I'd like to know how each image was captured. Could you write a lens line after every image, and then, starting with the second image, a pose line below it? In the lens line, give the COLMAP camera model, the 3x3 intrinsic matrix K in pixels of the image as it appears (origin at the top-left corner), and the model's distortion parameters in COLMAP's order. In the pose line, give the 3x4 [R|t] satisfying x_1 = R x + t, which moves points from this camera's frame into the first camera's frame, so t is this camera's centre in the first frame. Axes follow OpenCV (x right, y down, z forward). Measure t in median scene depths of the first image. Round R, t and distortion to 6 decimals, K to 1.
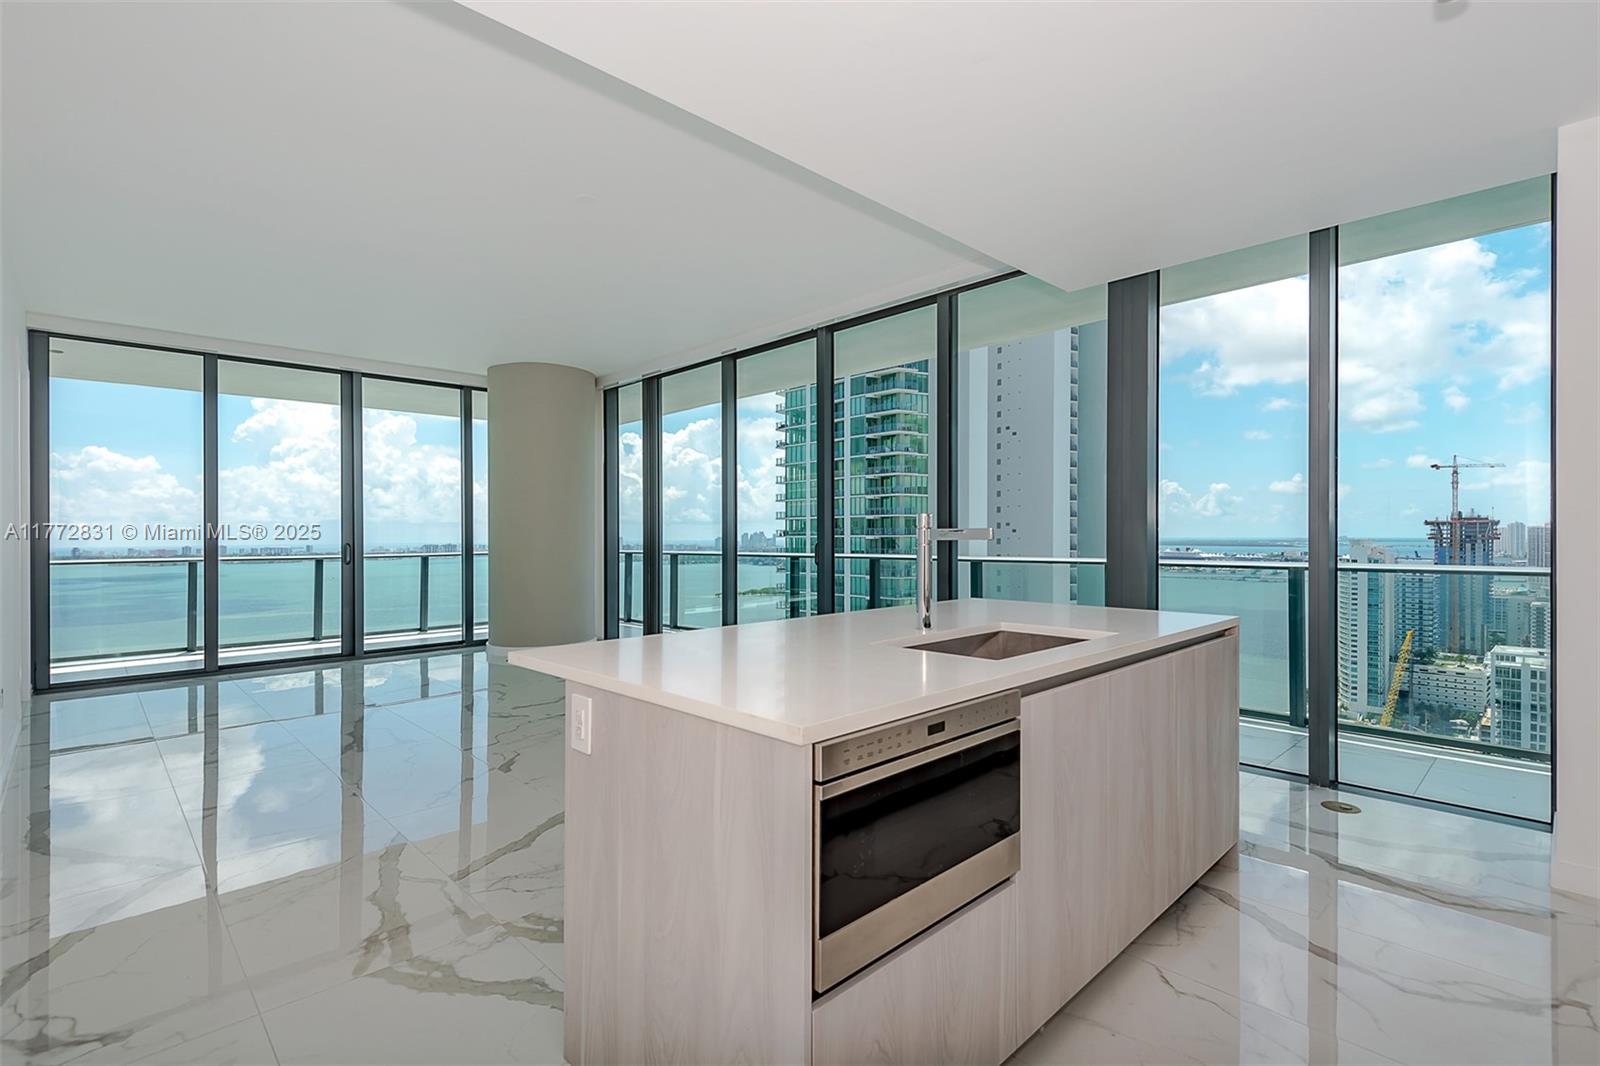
lens RADIAL K [[734.8, 0, 816.8], [0, 734.8, 531.9], [0, 0, 1]] dist [0.021444, -0.006163]
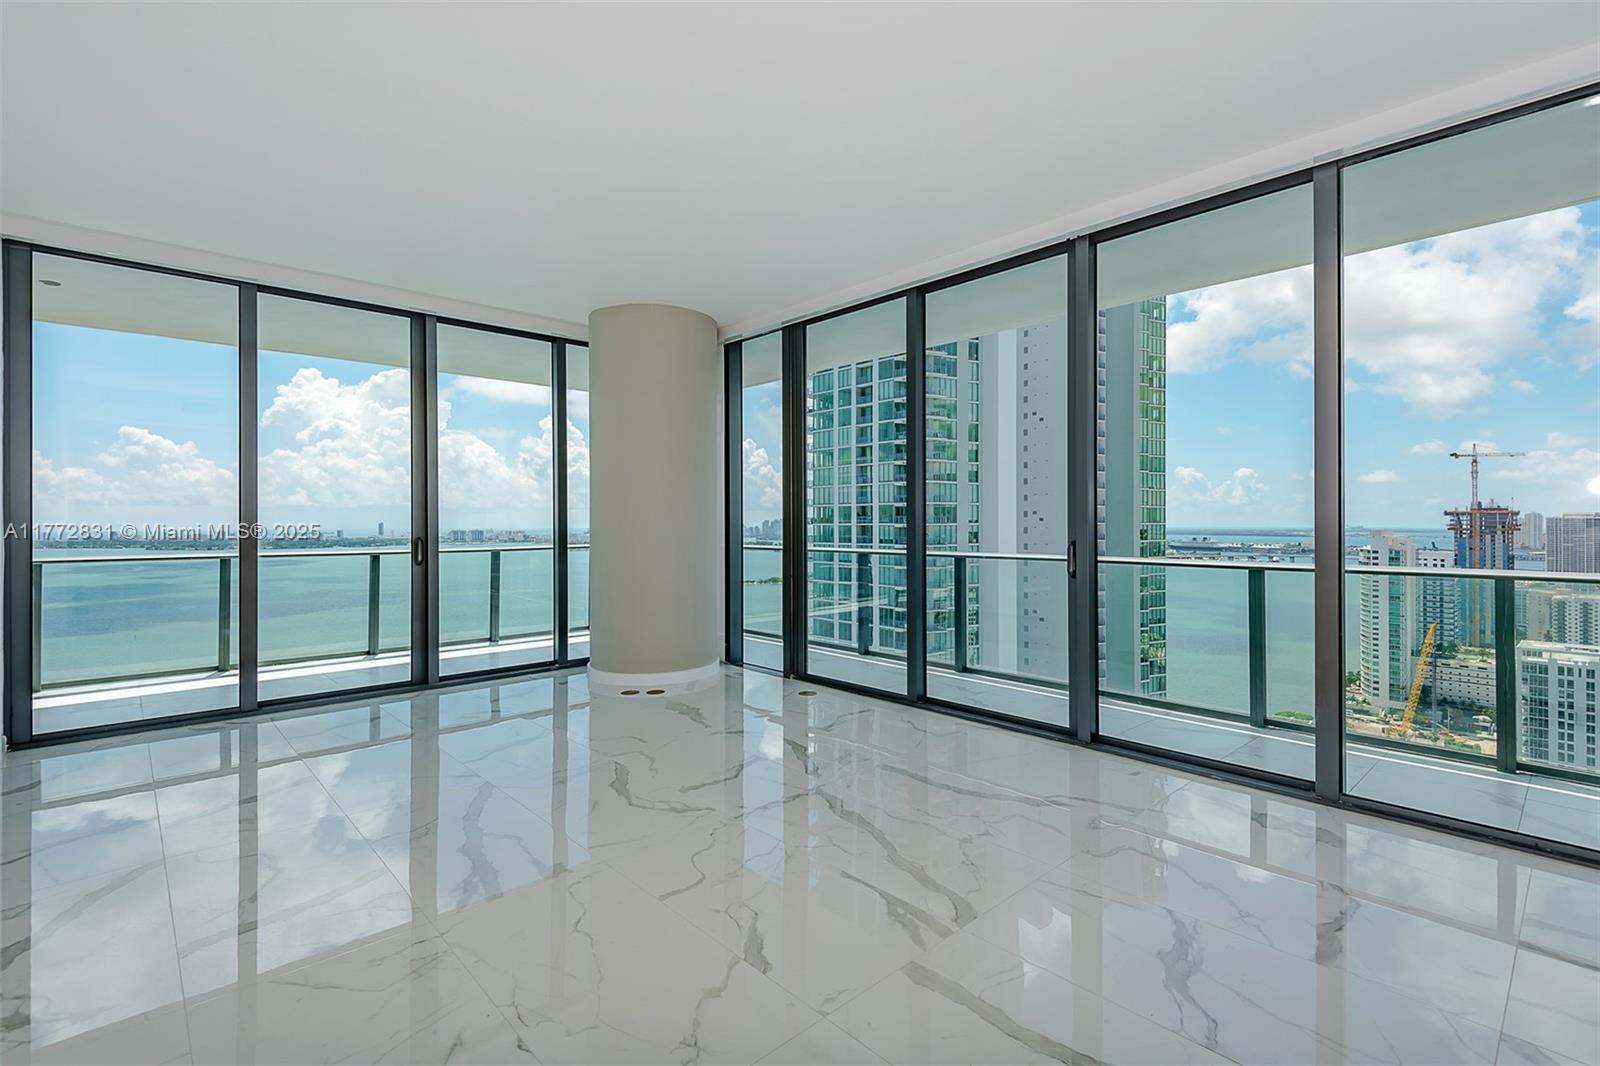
lens RADIAL K [[734.8, 0, 799.9], [0, 734.8, 527.1], [0, 0, 1]] dist [0.021444, -0.006163]
pose [[0.999601, 0.004837, -0.027845, -0.032533], [-0.004559, 0.999939, 0.010036, -0.000536], [0.027892, -0.009905, 0.999562, 0.036143]]
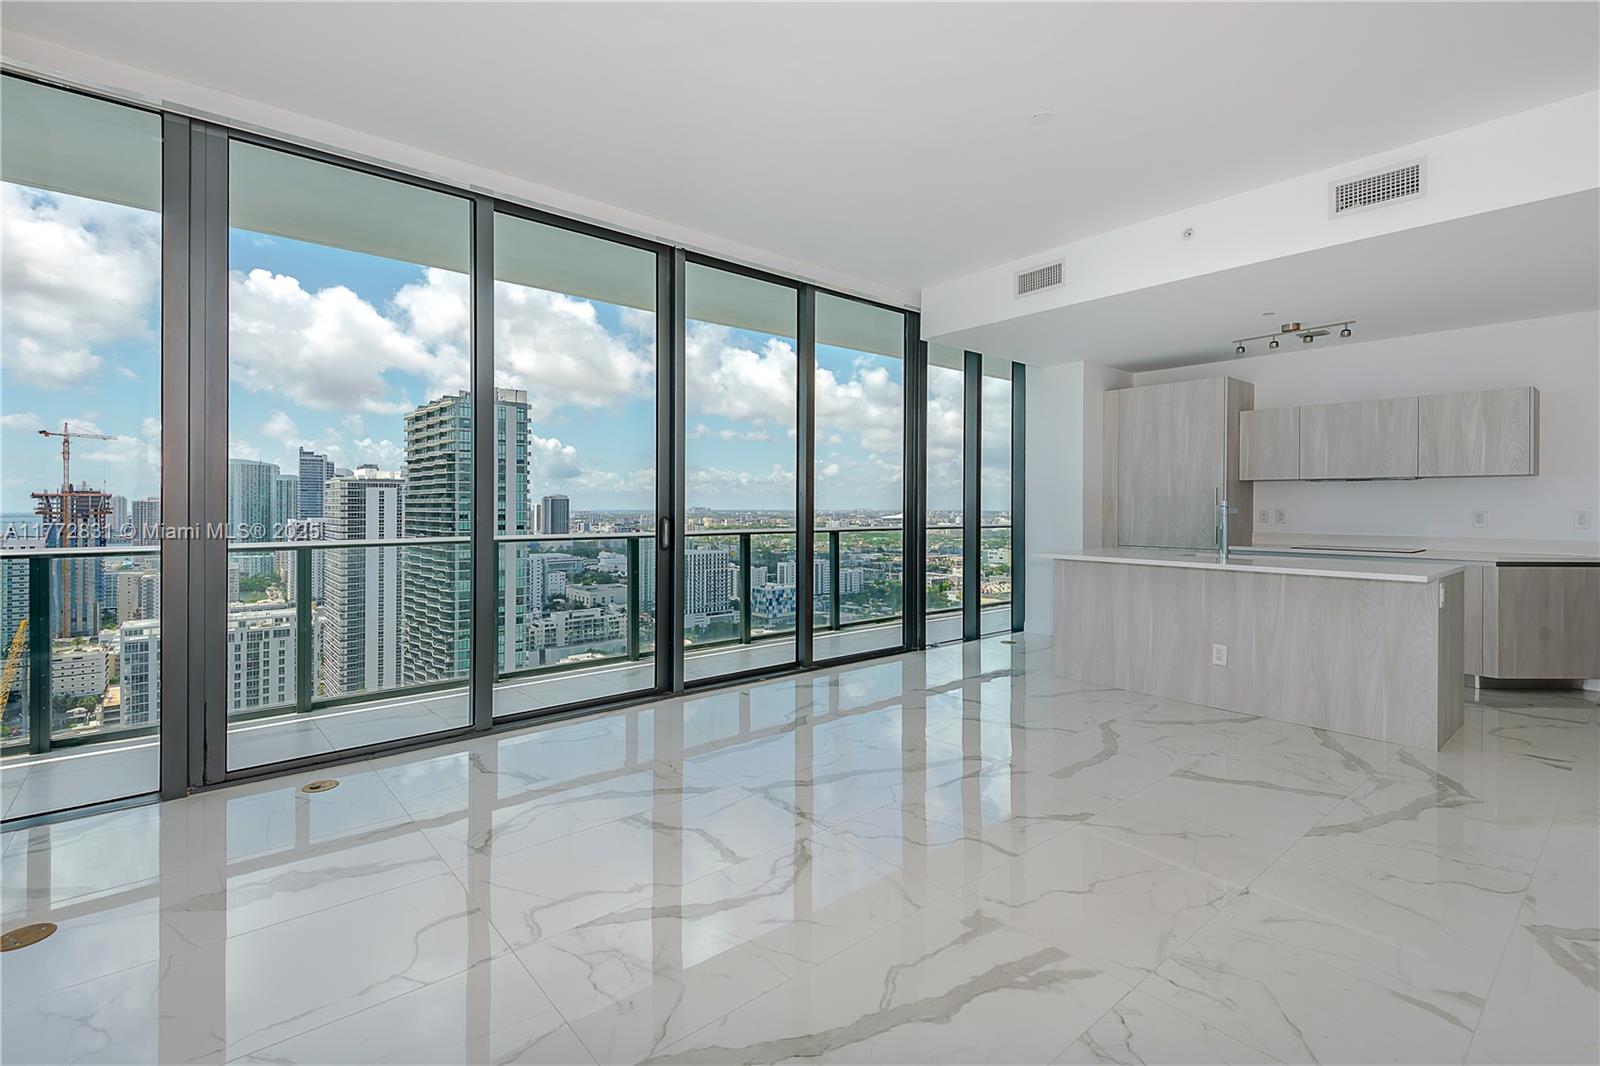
lens RADIAL K [[734.8, 0, 821.7], [0, 734.8, 506.2], [0, 0, 1]] dist [0.021444, -0.006163]
pose [[0.060069, 0.006037, 0.998176, -0.091798], [-0.006018, 0.999966, -0.005685, 0.000603], [-0.998176, -0.005665, 0.060103, 0.093424]]
